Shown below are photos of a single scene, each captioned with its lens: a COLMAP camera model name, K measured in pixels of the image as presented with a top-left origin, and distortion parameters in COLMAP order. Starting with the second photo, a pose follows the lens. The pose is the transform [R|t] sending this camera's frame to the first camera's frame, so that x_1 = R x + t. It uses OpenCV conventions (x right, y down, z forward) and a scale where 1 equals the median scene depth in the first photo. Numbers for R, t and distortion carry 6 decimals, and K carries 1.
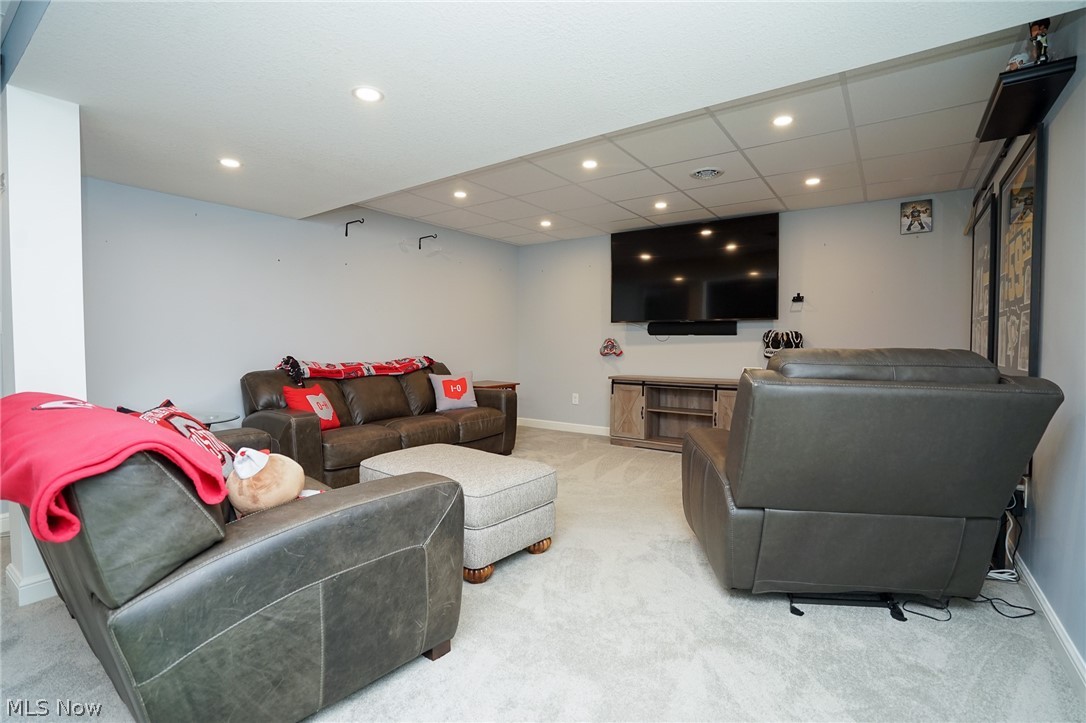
lens RADIAL K [[505.0, 0, 538.1], [0, 505.0, 362.3], [0, 0, 1]] dist [-0.049848, 0.016800]
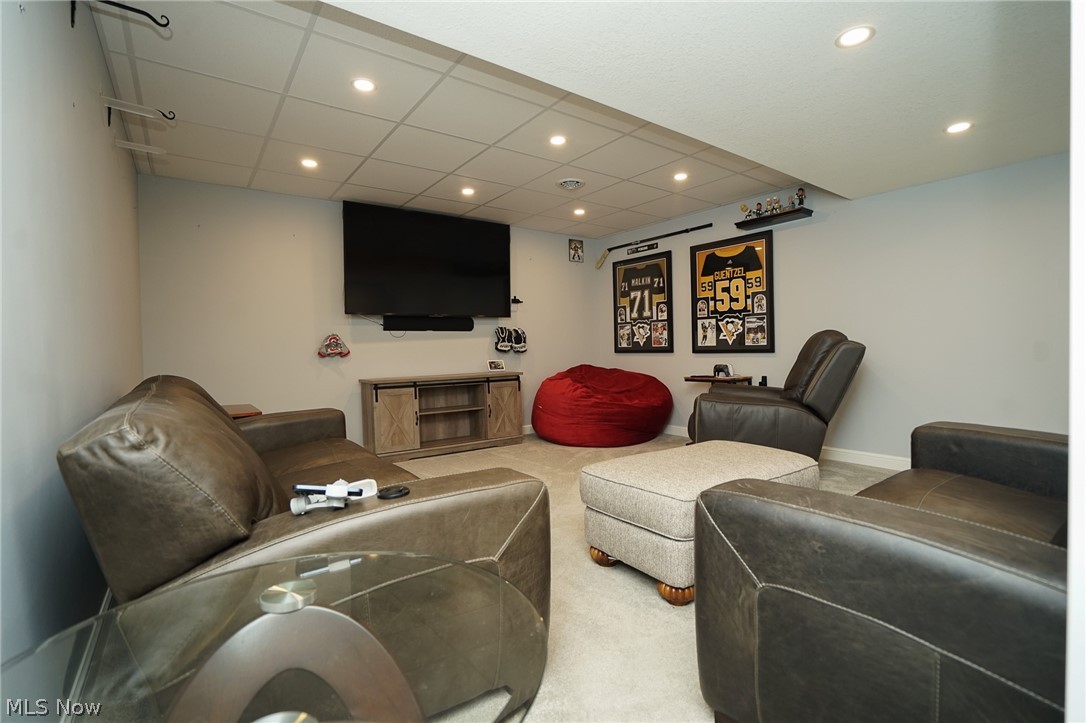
lens RADIAL K [[505.0, 0, 536.7], [0, 505.0, 345.4], [0, 0, 1]] dist [-0.049848, 0.016800]
pose [[0.331777, -0.002498, 0.943355, -0.544892], [0.062218, 0.997877, -0.019239, 0.004129], [-0.941304, 0.065077, 0.331228, 0.512345]]
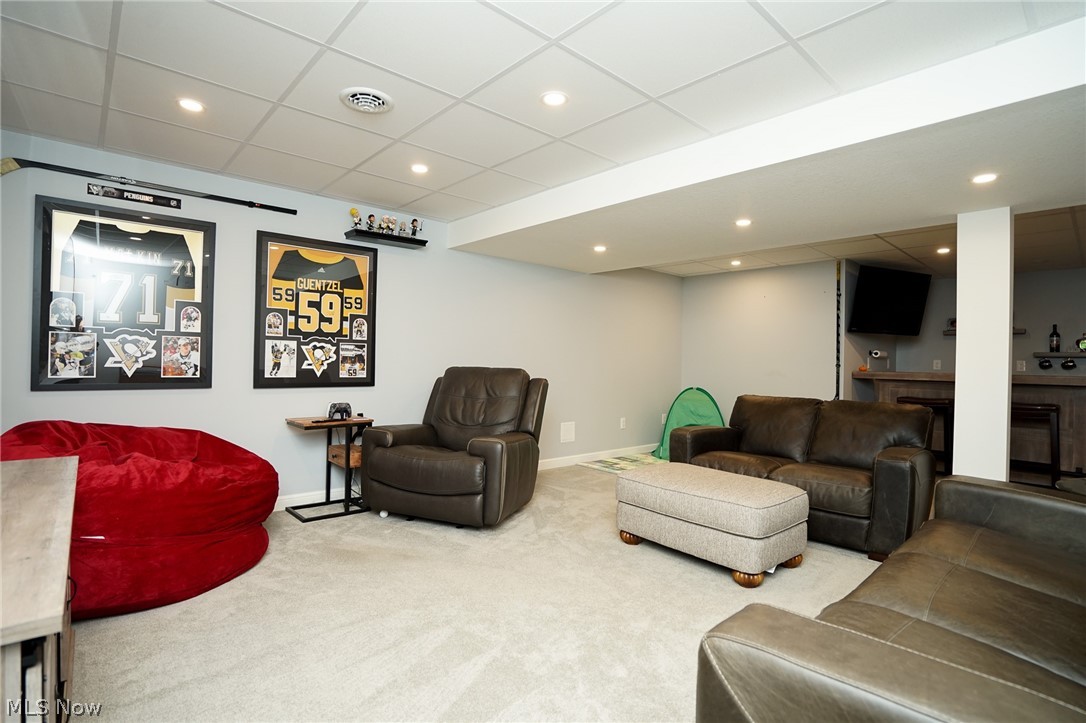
lens RADIAL K [[505.0, 0, 545.4], [0, 505.0, 357.7], [0, 0, 1]] dist [-0.049848, 0.016800]
pose [[-0.967898, -0.021587, 0.250414, -0.033230], [-0.012203, 0.999166, 0.038966, -0.053163], [-0.251046, 0.034659, -0.967354, 1.110856]]
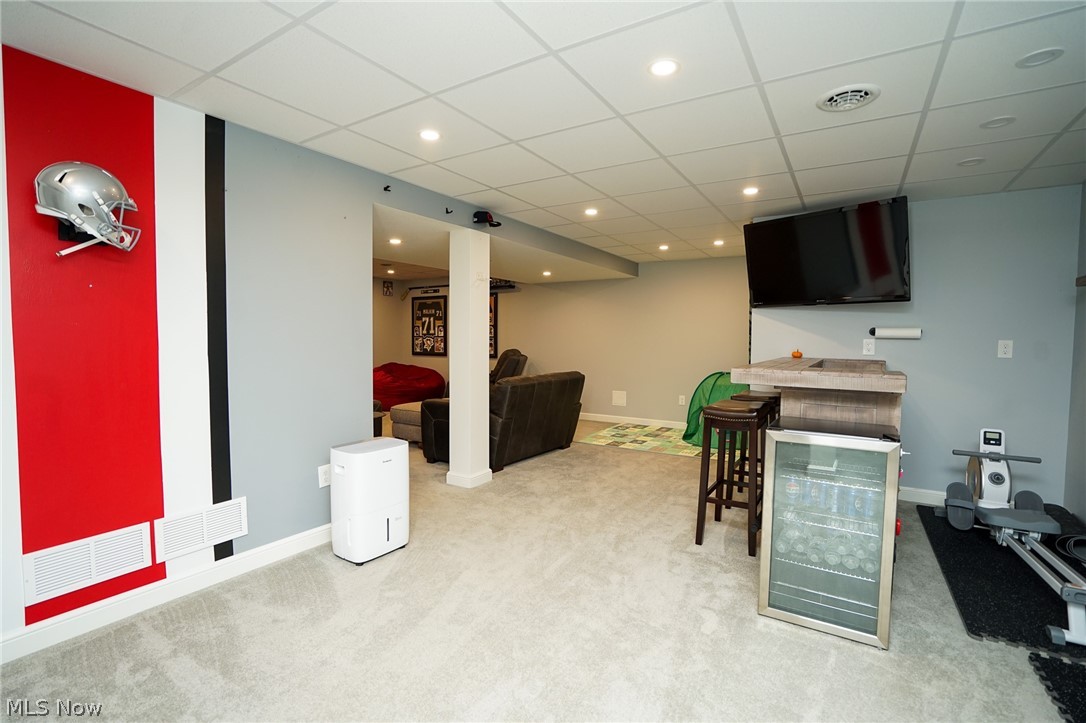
lens RADIAL K [[505.0, 0, 544.0], [0, 505.0, 358.2], [0, 0, 1]] dist [-0.049848, 0.016800]
pose [[-0.048948, -0.042846, 0.997882, -1.261997], [0.041099, 0.998147, 0.044873, -0.041874], [-0.997955, 0.043209, -0.047096, 0.331600]]
